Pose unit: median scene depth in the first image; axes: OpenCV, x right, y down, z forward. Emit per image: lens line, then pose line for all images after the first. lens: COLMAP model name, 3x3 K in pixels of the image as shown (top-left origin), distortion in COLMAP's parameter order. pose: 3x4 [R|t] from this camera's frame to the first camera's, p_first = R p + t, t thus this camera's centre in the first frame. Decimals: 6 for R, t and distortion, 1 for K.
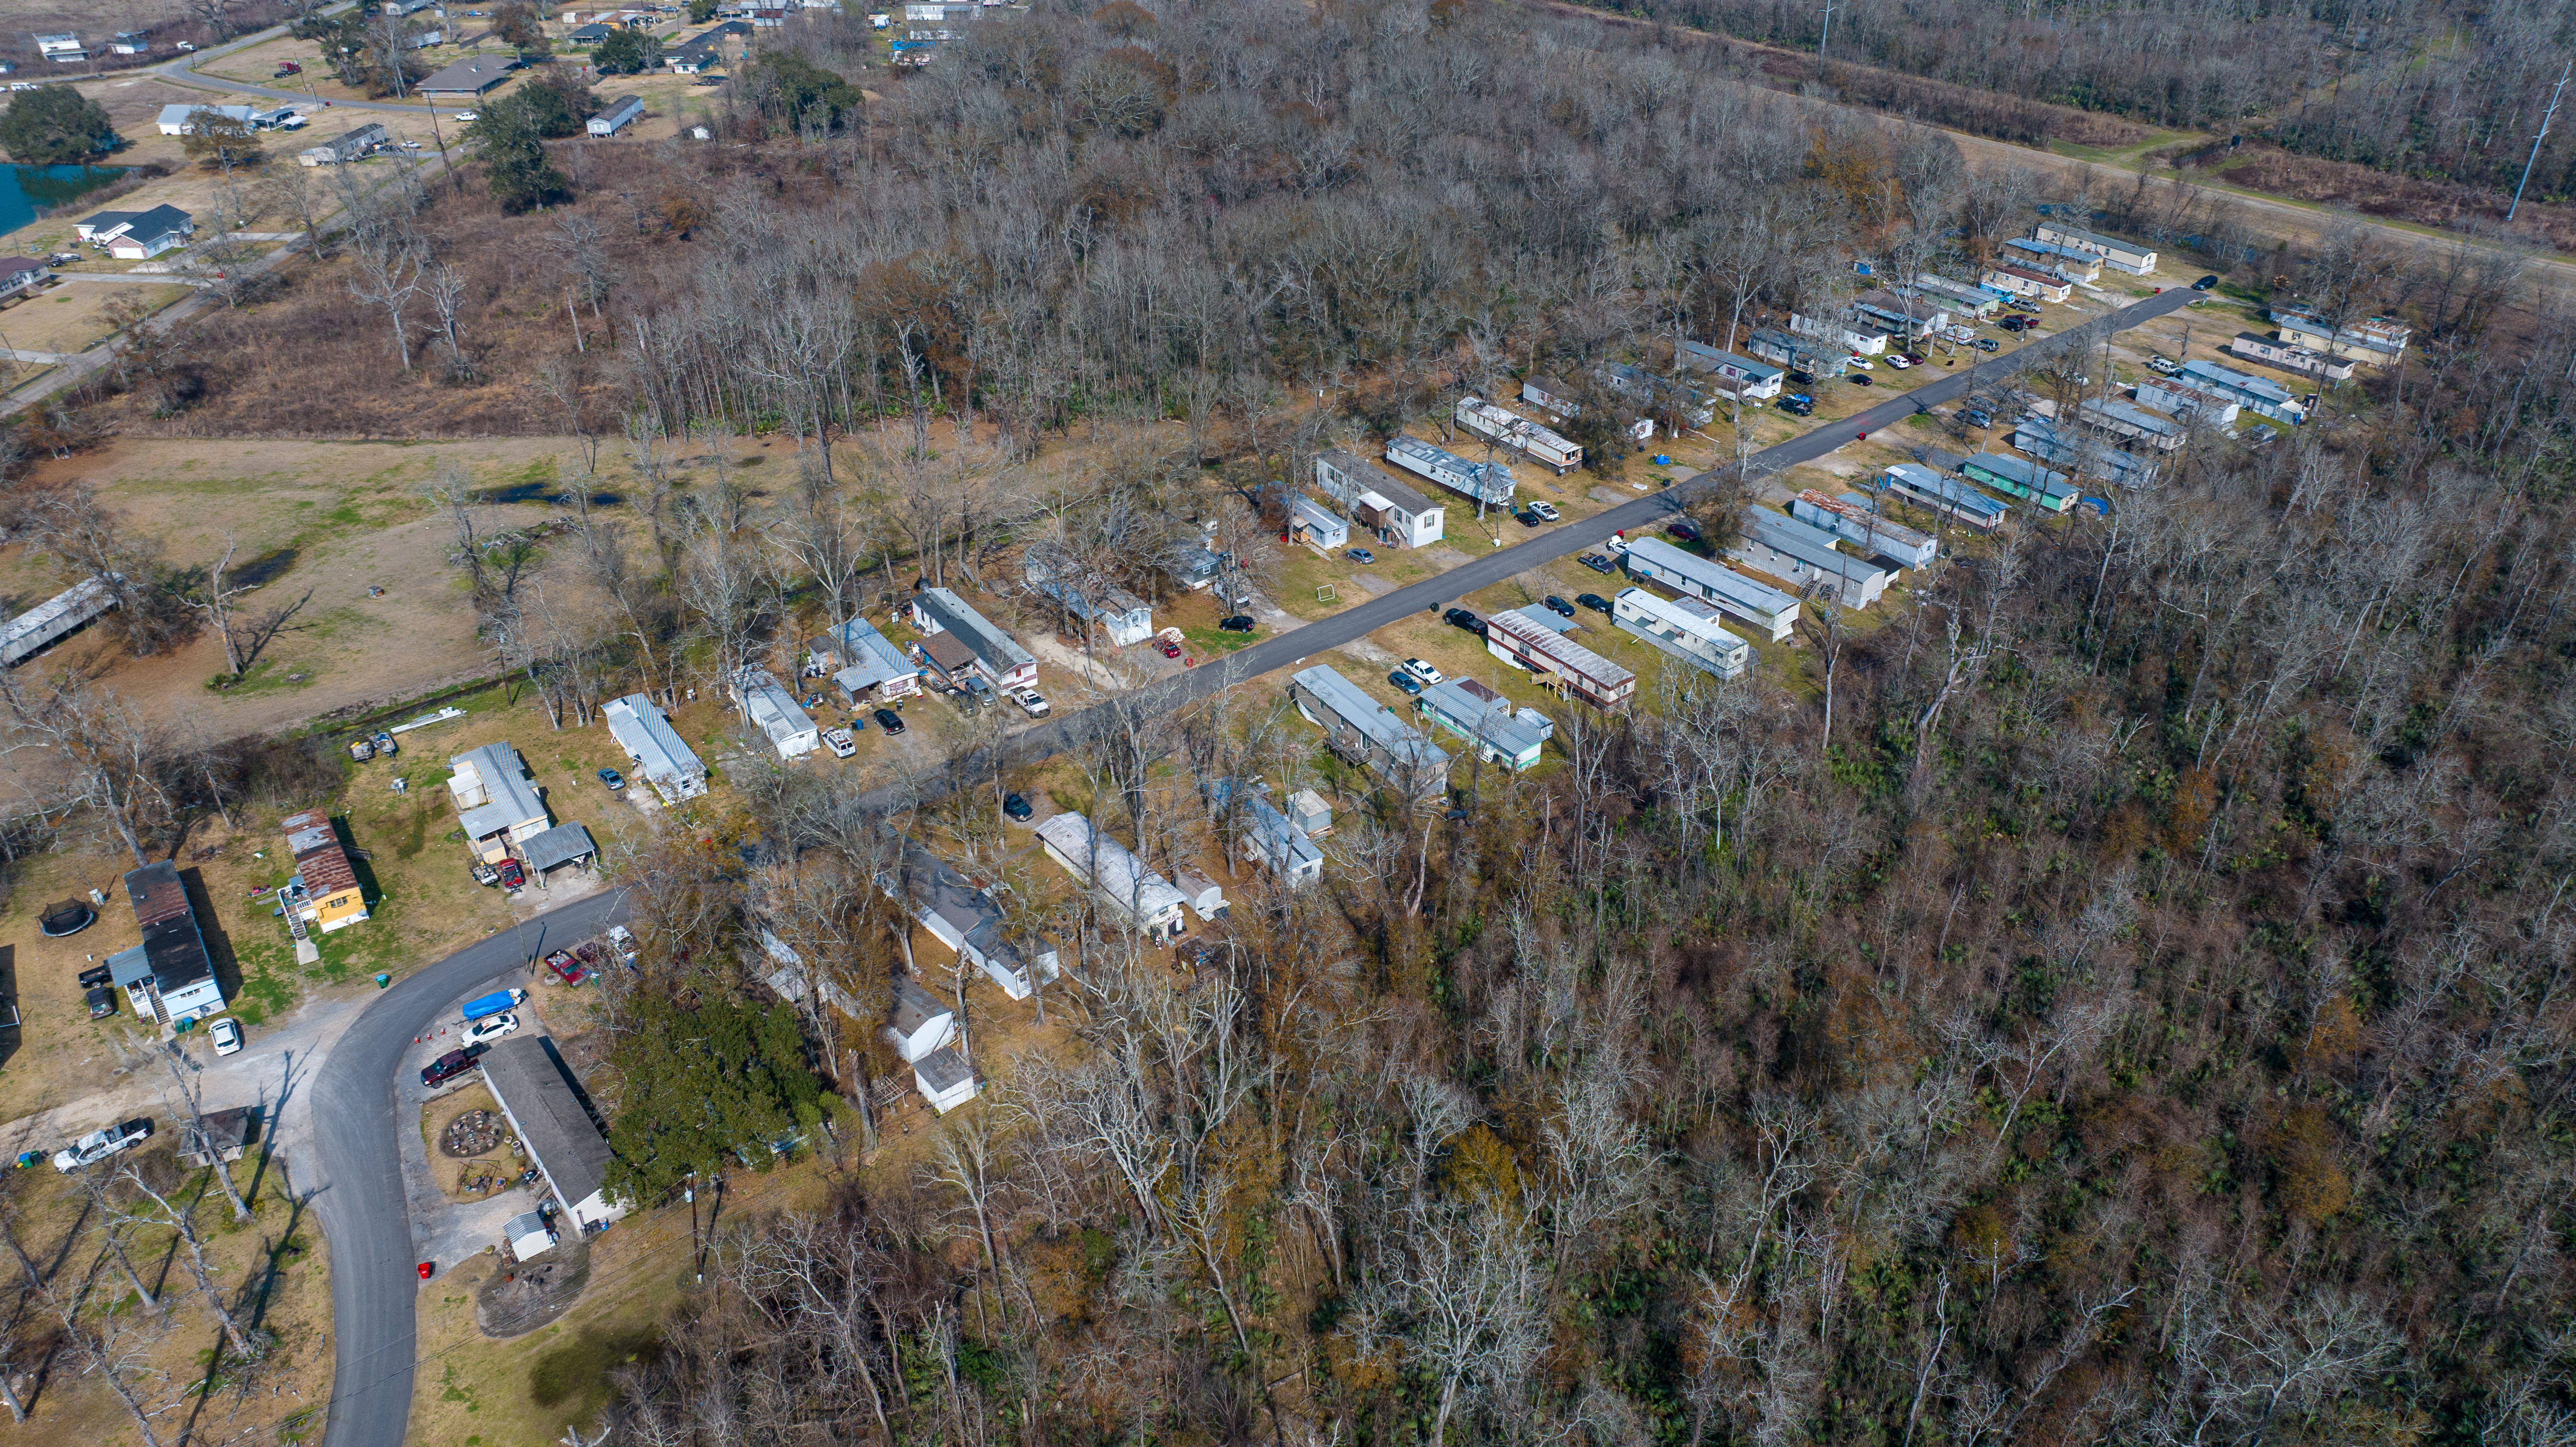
lens RADIAL K [[1794.9, 0, 1298.2], [0, 1794.9, 722.9], [0, 0, 1]] dist [-0.008020, -0.003836]
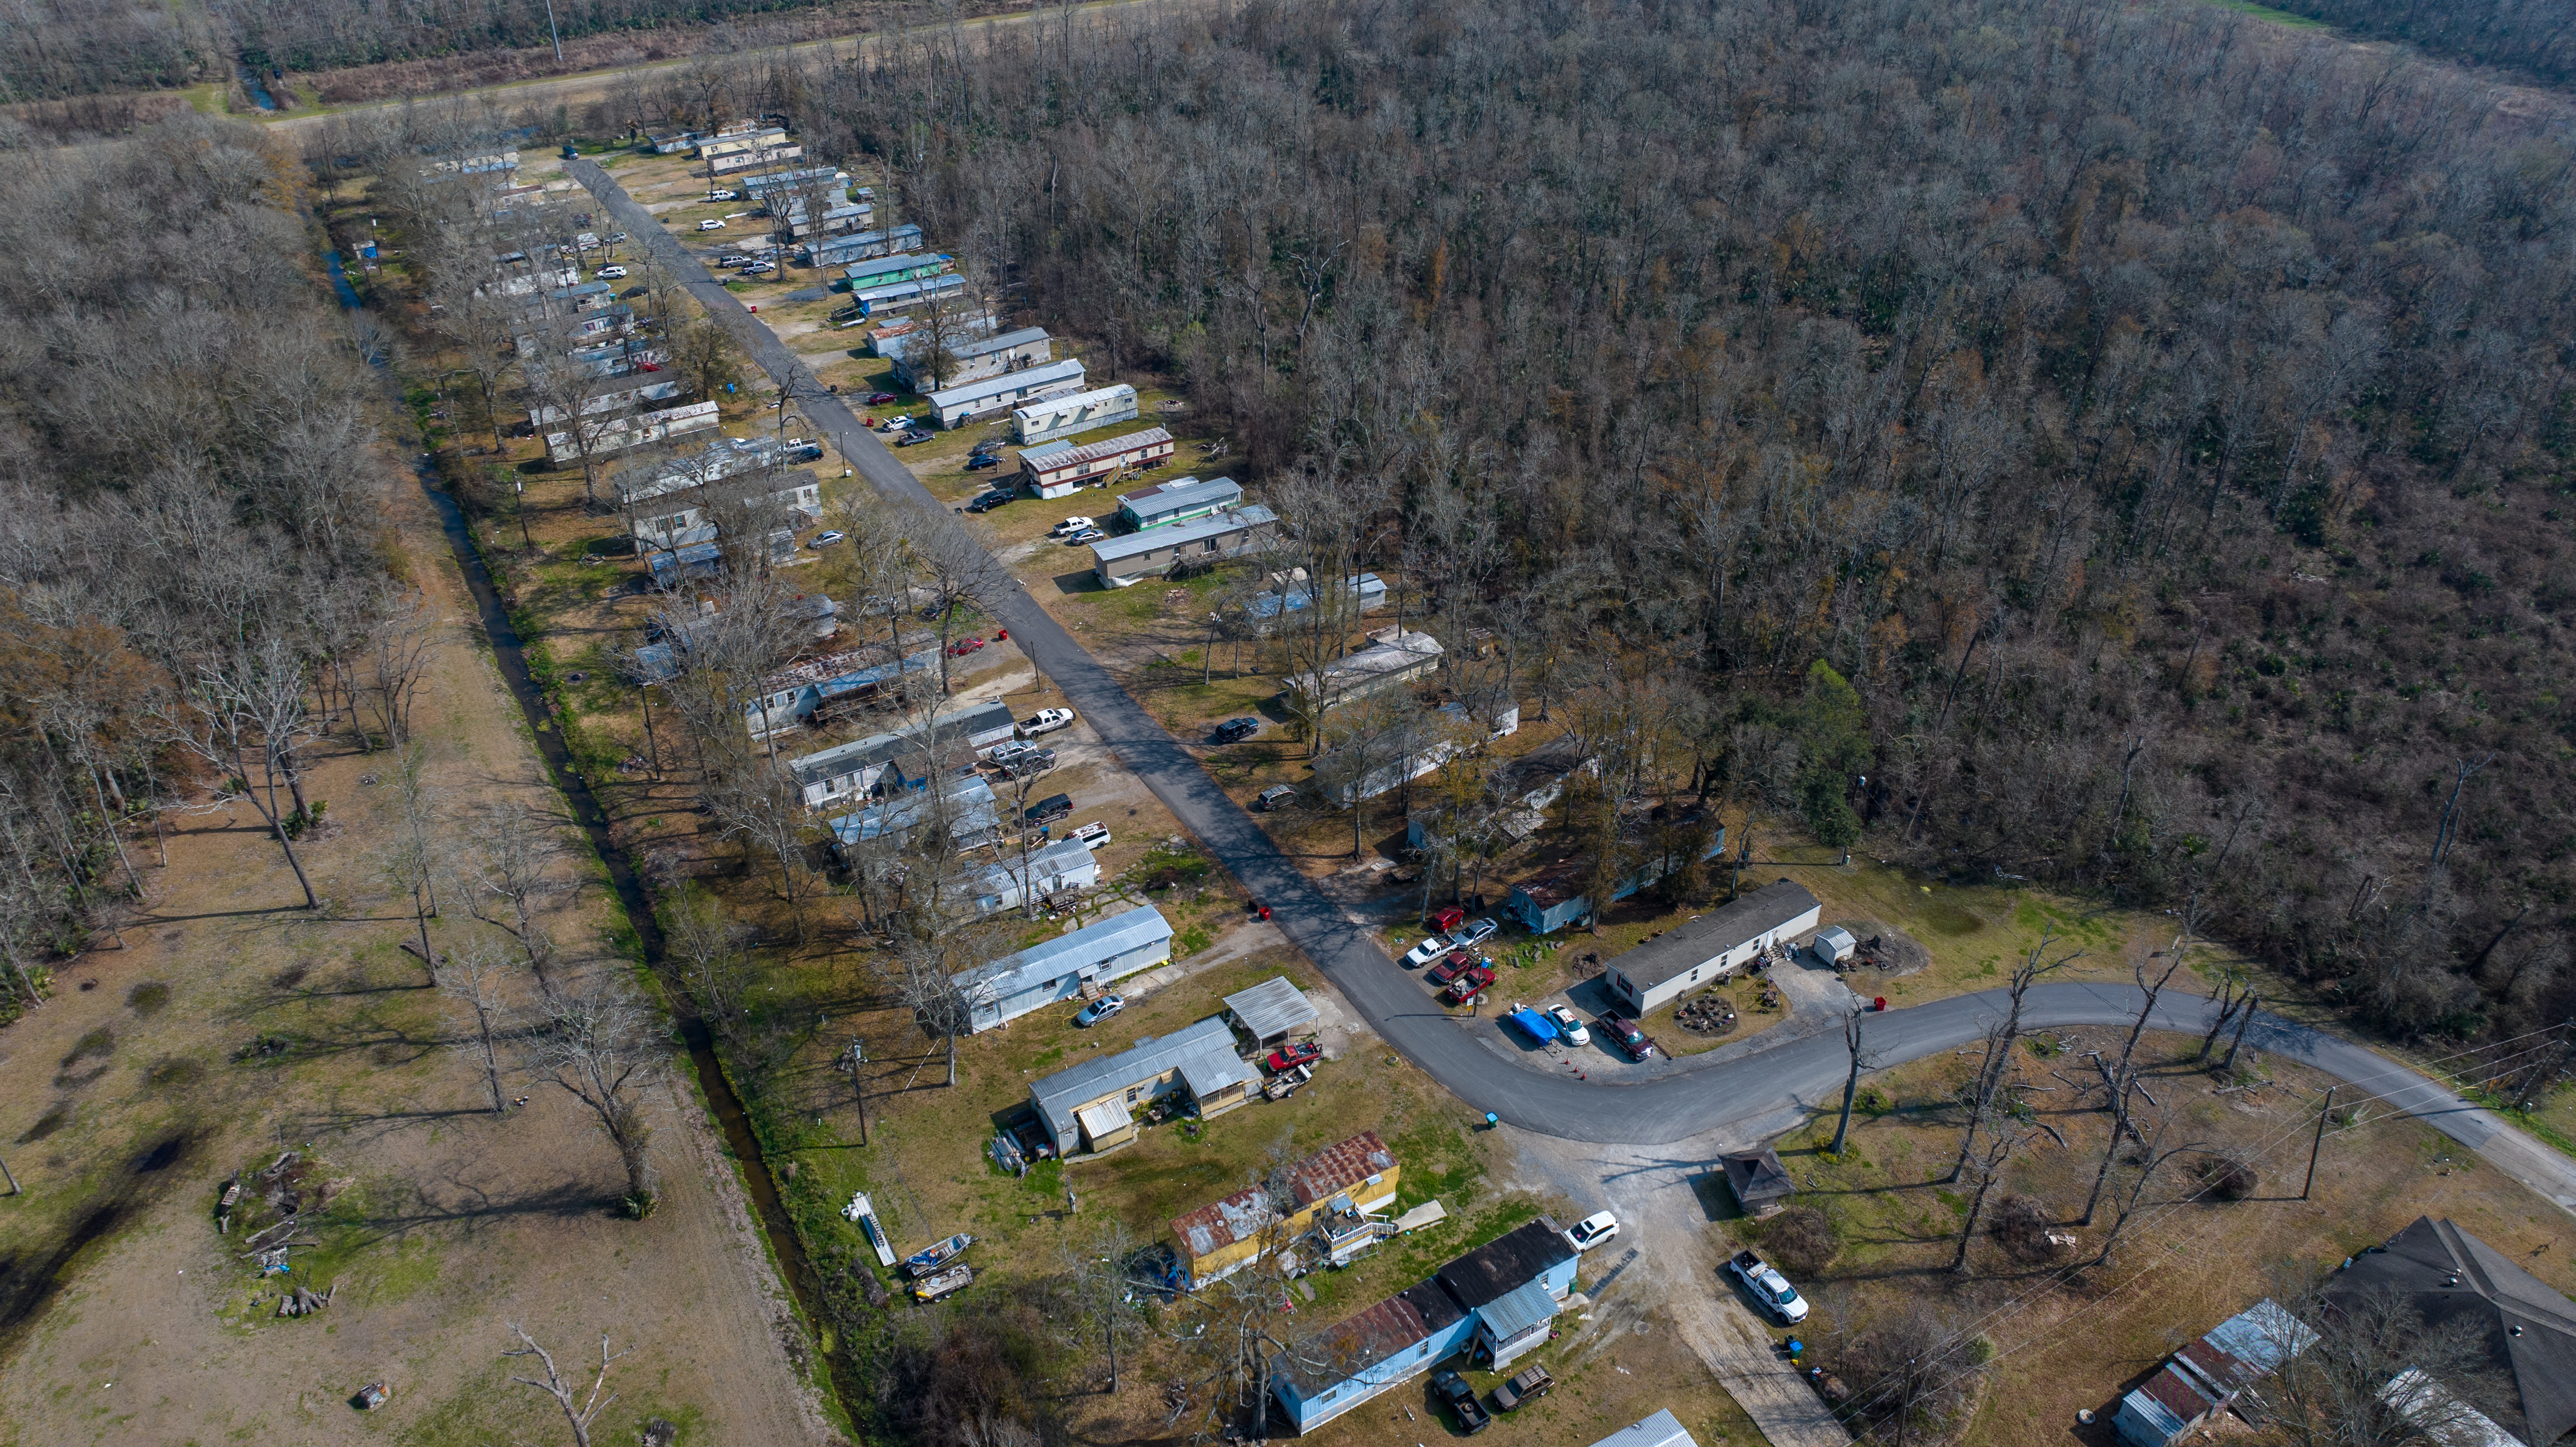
lens RADIAL K [[1794.9, 0, 1298.2], [0, 1794.9, 722.9], [0, 0, 1]] dist [-0.008020, -0.003836]
pose [[0.104668, -0.547980, 0.829917, -0.914897], [0.528188, 0.737708, 0.420481, -0.336897], [-0.842652, 0.394341, 0.366651, 0.541860]]
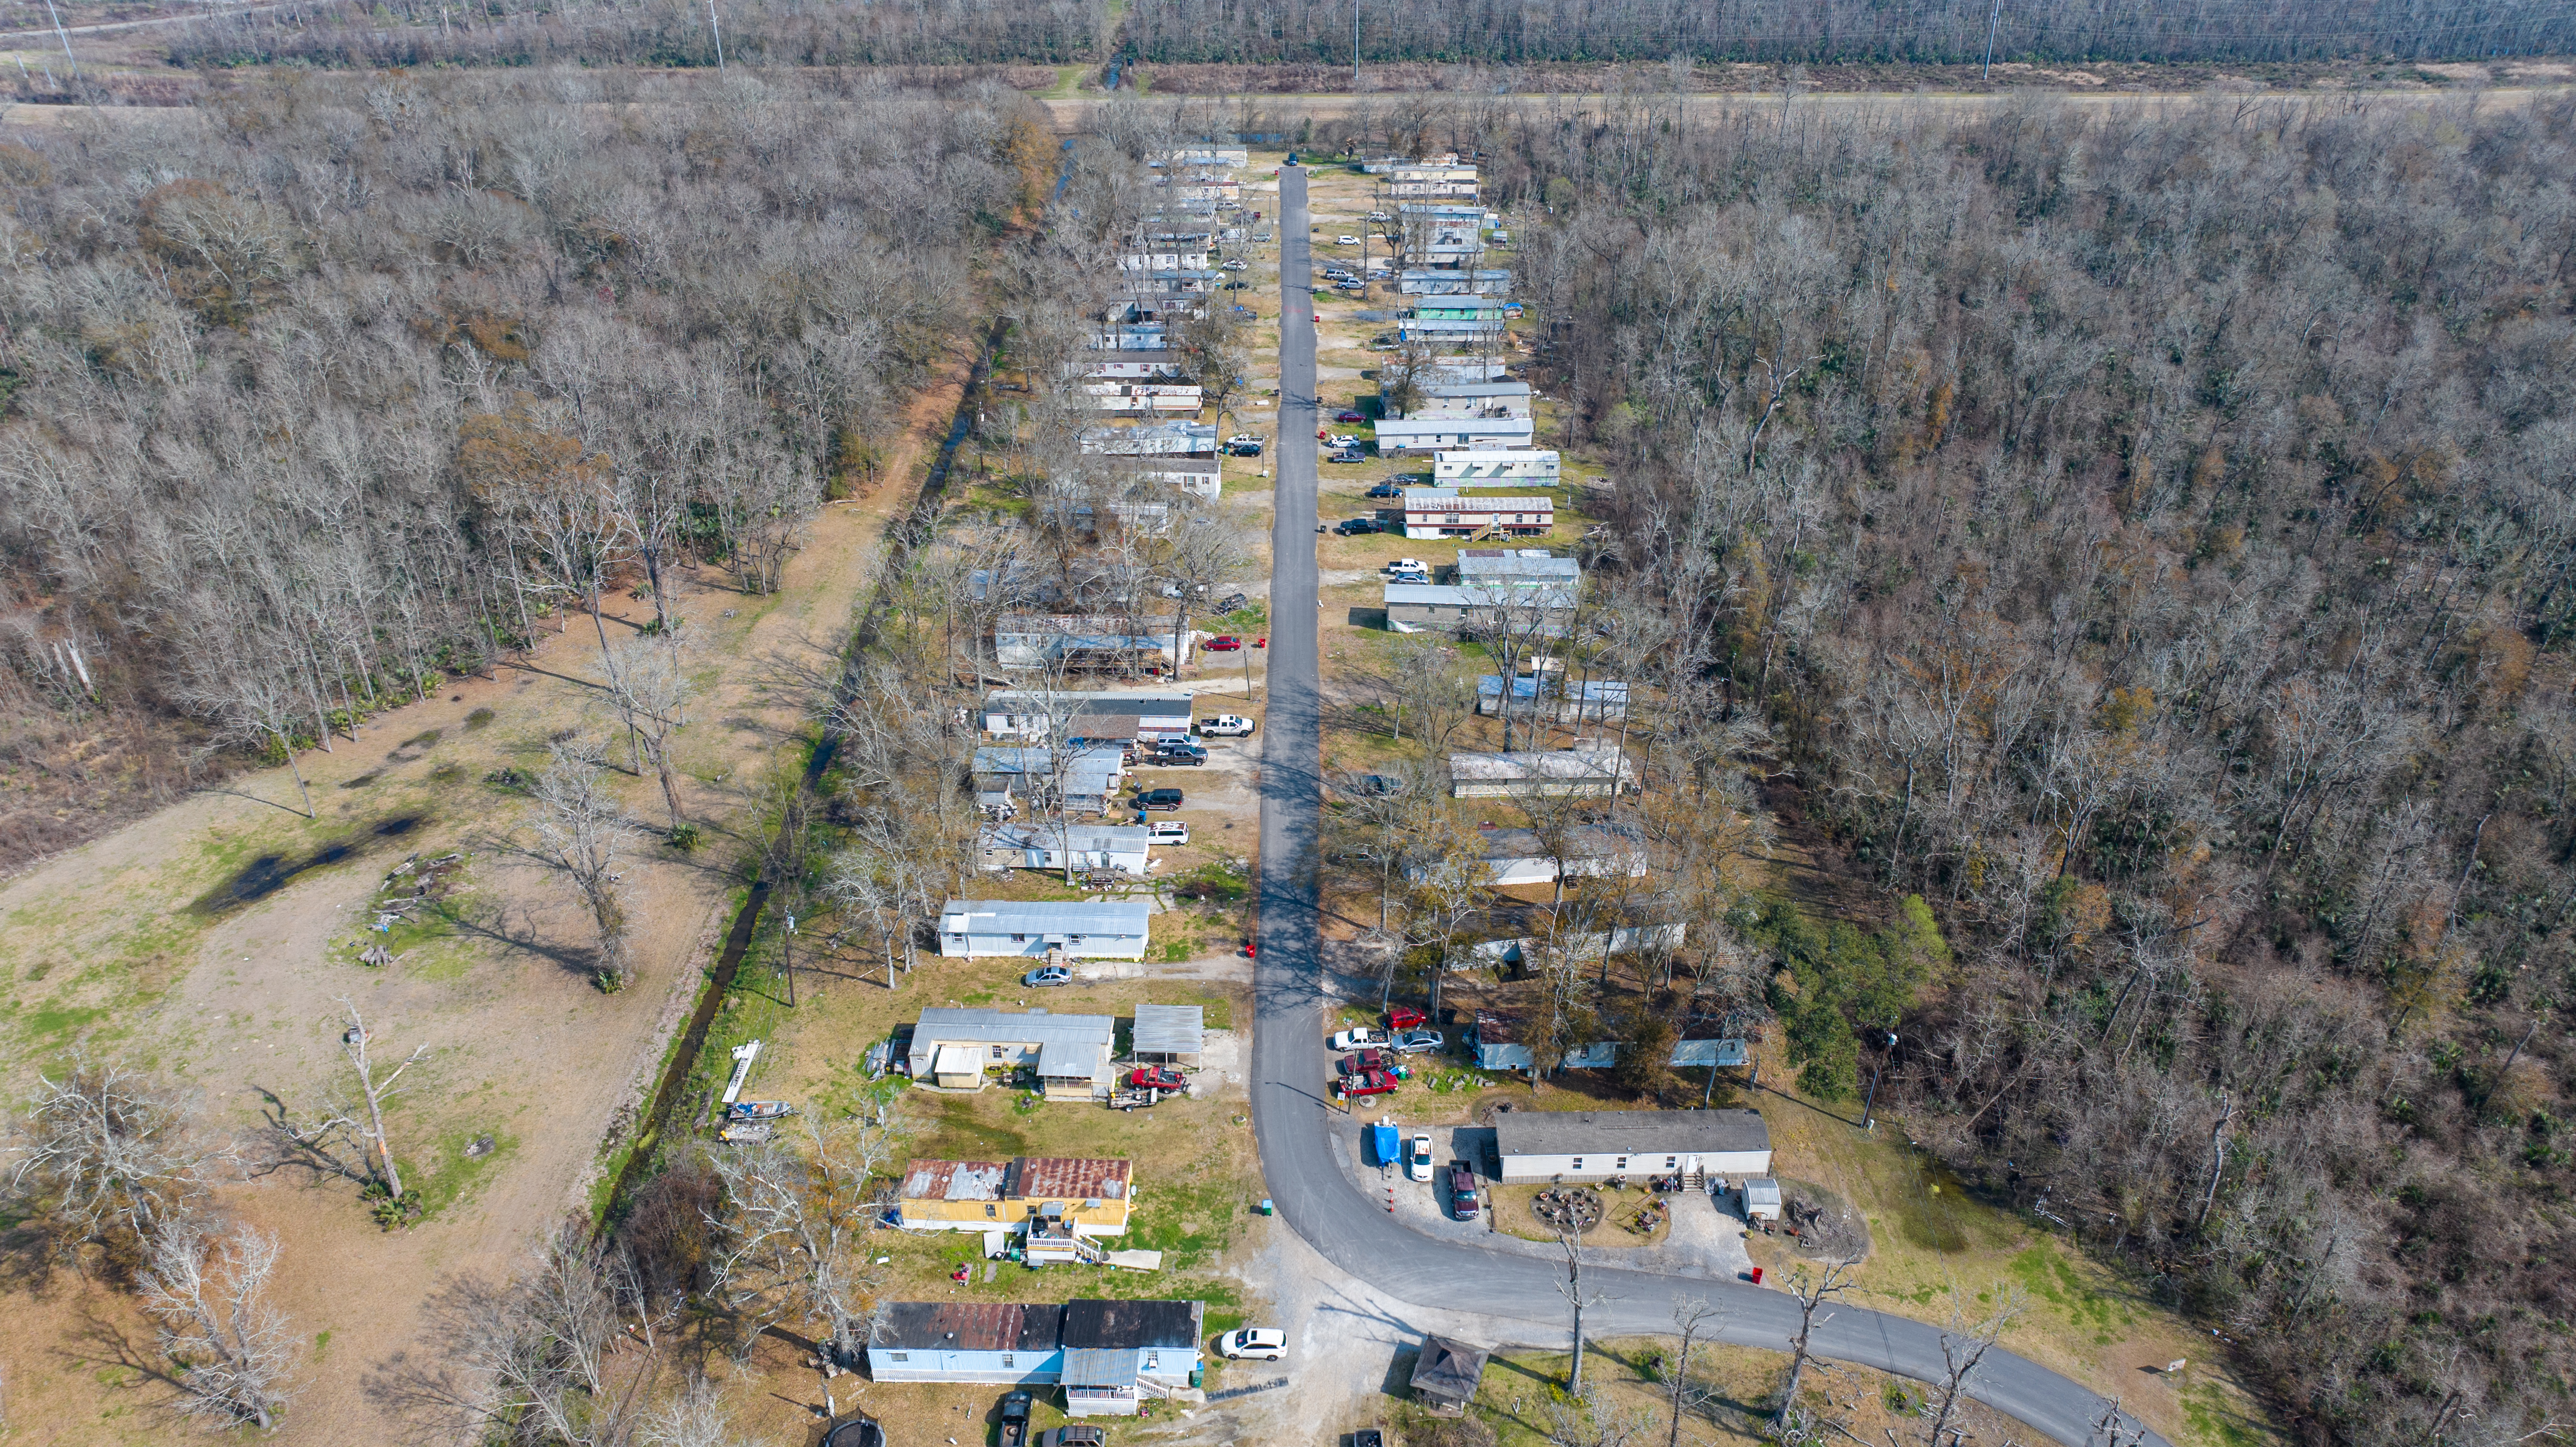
lens RADIAL K [[1794.9, 0, 1298.2], [0, 1794.9, 722.9], [0, 0, 1]] dist [-0.008020, -0.003836]
pose [[0.613710, -0.412894, 0.672963, -0.787598], [0.417817, 0.893068, 0.166910, -0.161766], [-0.669917, 0.178741, 0.720599, 0.259831]]
